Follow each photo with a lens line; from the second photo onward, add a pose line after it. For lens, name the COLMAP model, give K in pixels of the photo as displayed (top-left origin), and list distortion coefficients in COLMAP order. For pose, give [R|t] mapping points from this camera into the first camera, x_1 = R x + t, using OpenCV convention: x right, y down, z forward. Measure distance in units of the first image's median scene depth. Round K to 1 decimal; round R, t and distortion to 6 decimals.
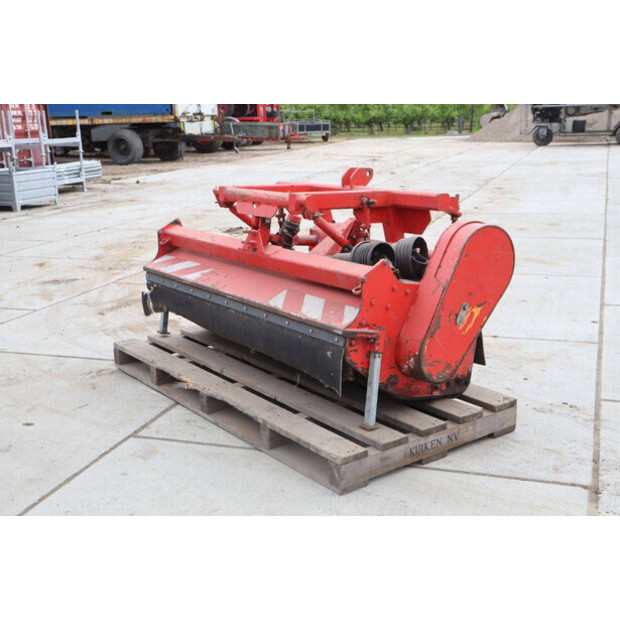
lens RADIAL K [[827.0, 0, 310.6], [0, 827.0, 313.1], [0, 0, 1]] dist [0.107092, 0.000000]
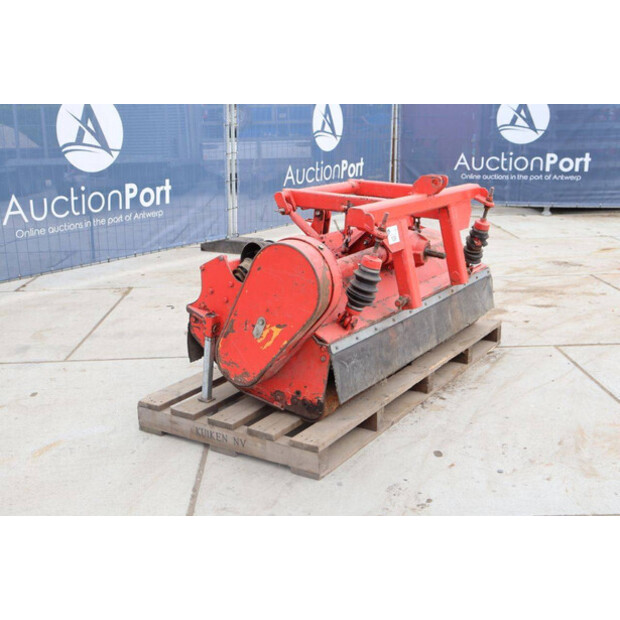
lens RADIAL K [[752.3, 0, 311.8], [0, 752.3, 305.2], [0, 0, 1]] dist [0.025441, 0.000000]
pose [[0.353183, 0.250888, -0.901287, 0.960424], [-0.216048, 0.959204, 0.182348, -0.192205], [0.910267, 0.130319, 0.392978, 0.678340]]
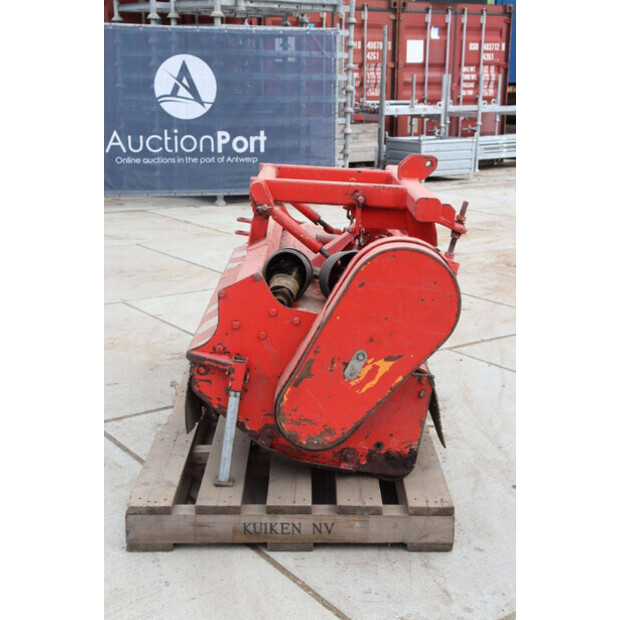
lens RADIAL K [[931.9, 0, 308.6], [0, 931.9, 313.4], [0, 0, 1]] dist [0.128718, 0.000000]
pose [[0.800581, 0.175183, -0.573046, 0.583489], [-0.169439, 0.983465, 0.063933, -0.084632], [0.574770, 0.045913, 0.817026, 0.302123]]
